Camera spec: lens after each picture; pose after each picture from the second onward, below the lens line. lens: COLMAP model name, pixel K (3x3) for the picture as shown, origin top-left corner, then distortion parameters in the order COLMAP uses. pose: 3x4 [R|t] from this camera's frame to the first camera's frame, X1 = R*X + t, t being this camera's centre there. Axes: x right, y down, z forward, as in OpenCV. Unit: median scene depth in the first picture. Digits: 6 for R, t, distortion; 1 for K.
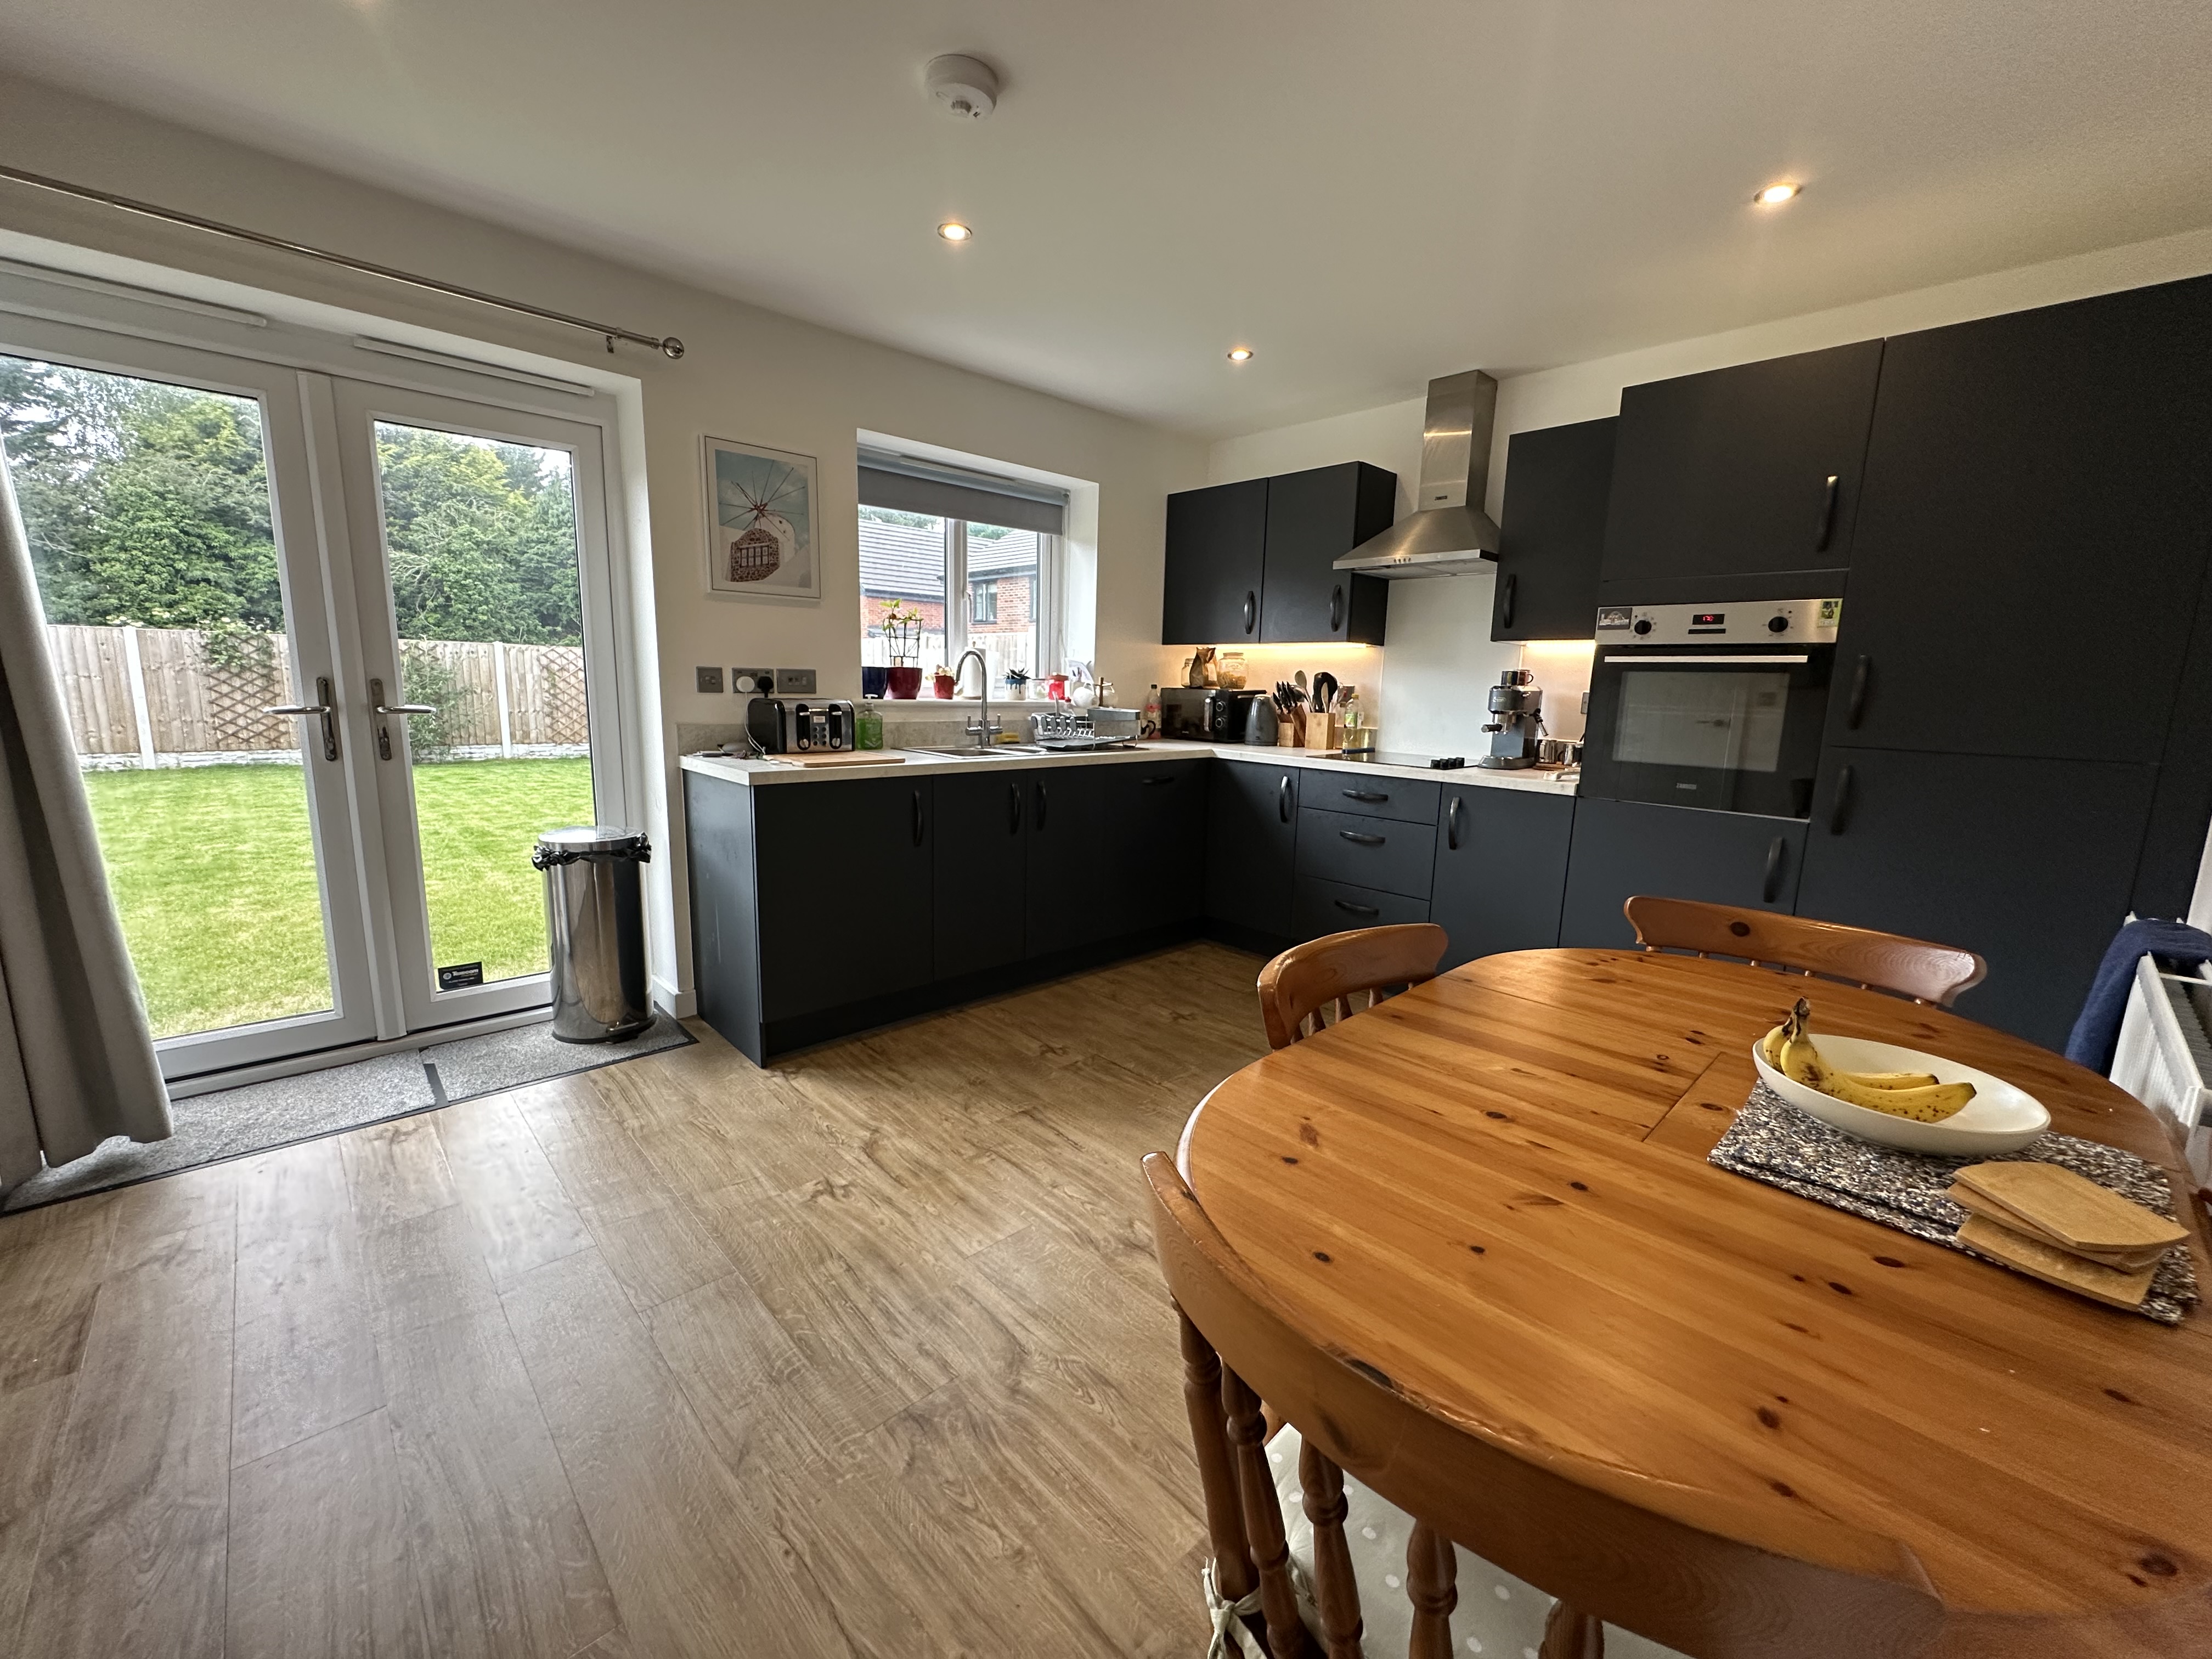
lens RADIAL K [[887.2, 0, 1106.0], [0, 887.2, 829.5], [0, 0, 1]] dist [-0.002992, 0.000548]
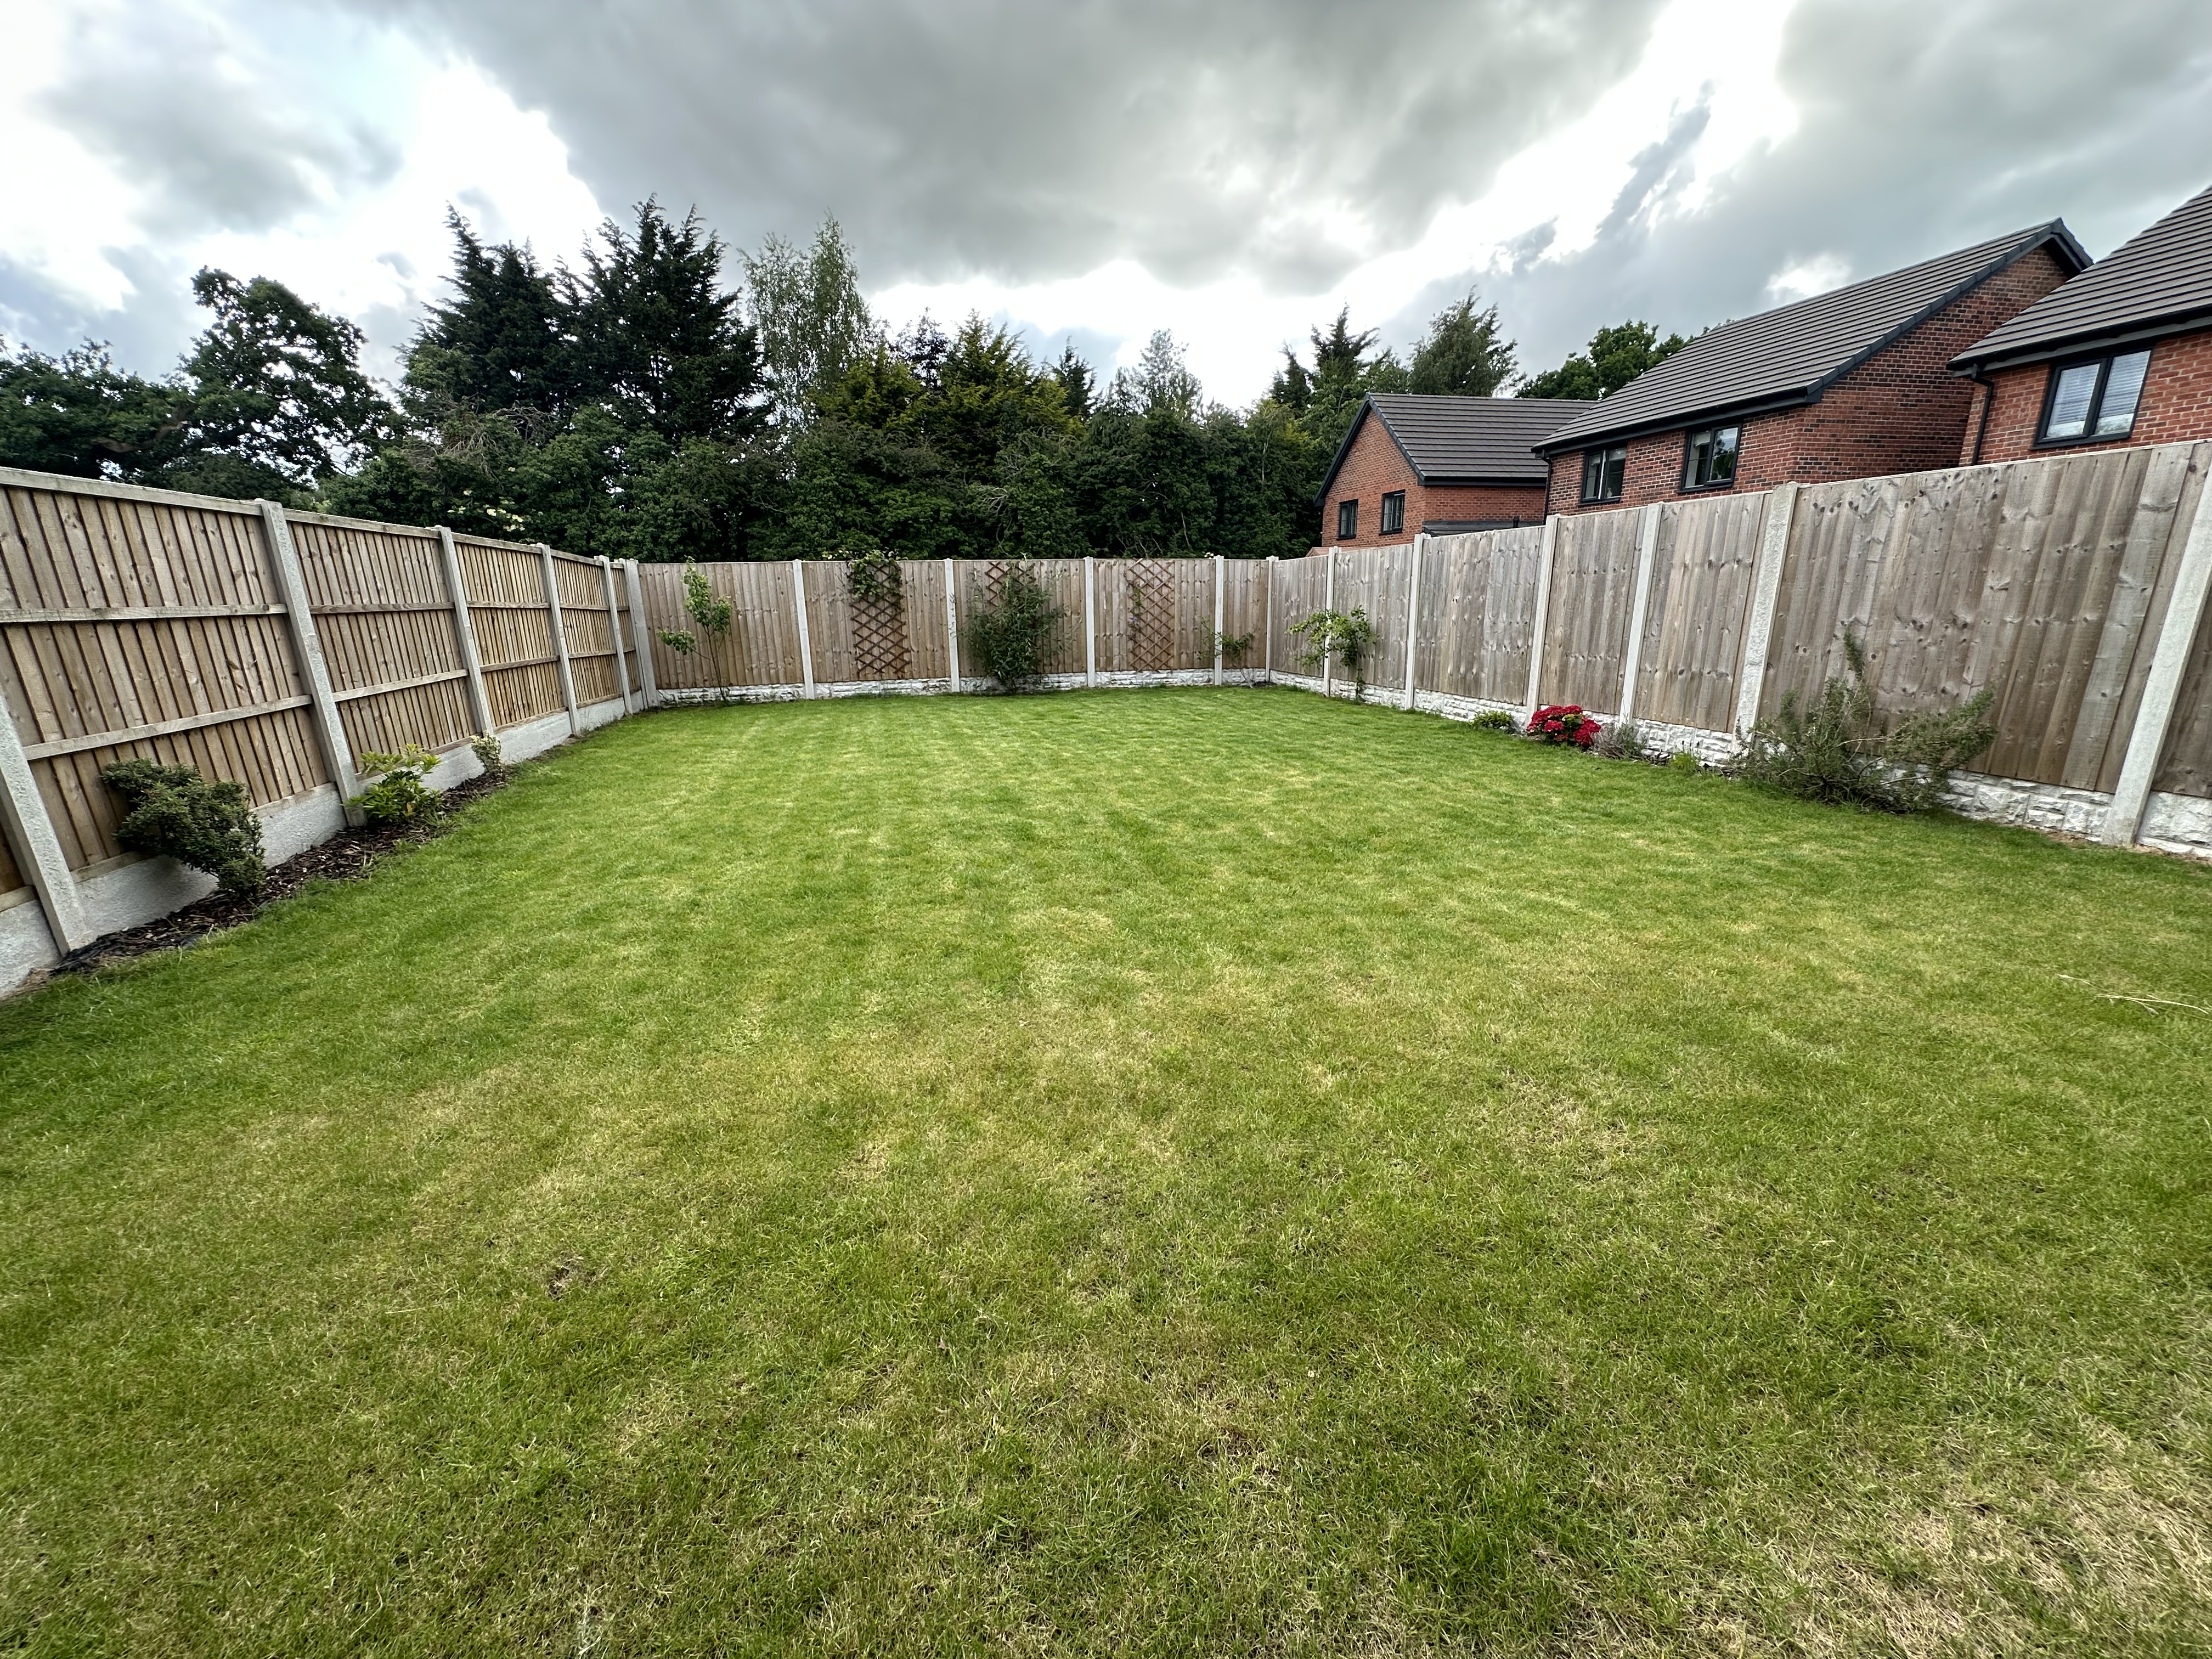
lens RADIAL K [[887.2, 0, 1106.0], [0, 887.2, 829.5], [0, 0, 1]] dist [-0.002992, 0.000548]
pose [[0.867252, 0.088942, -0.489861, -0.197239], [-0.041350, 0.993382, 0.107159, -0.032913], [0.496150, -0.072678, 0.865190, 0.201172]]
